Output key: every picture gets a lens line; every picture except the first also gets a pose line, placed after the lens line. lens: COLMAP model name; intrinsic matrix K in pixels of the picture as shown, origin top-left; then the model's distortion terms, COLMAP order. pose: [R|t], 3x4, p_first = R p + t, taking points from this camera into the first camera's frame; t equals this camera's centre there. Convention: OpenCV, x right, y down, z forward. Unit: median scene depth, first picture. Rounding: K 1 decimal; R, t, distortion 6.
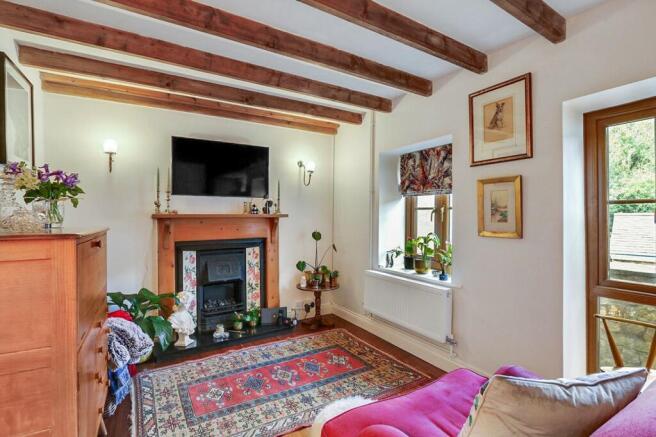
lens RADIAL K [[324.8, 0, 330.5], [0, 324.8, 216.7], [0, 0, 1]] dist [-0.001222, 0.000155]
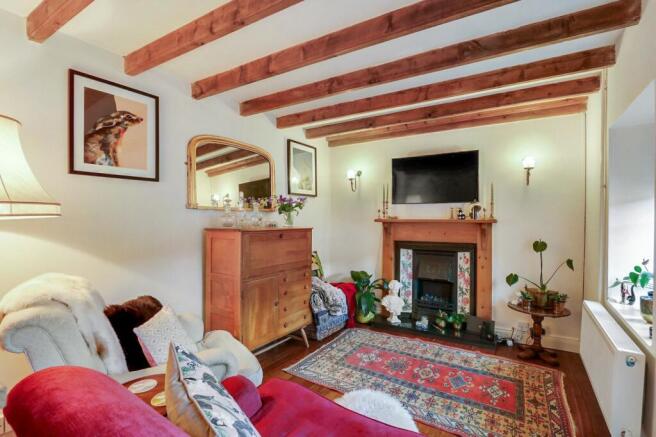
lens RADIAL K [[316.6, 0, 328.0], [0, 316.6, 218.5], [0, 0, 1]] dist [-0.000557, 0.000595]
pose [[0.430269, 0.004294, -0.902691, 0.515726], [-0.006178, 0.999979, 0.001812, -0.010397], [0.902680, 0.004797, 0.430286, 0.215786]]
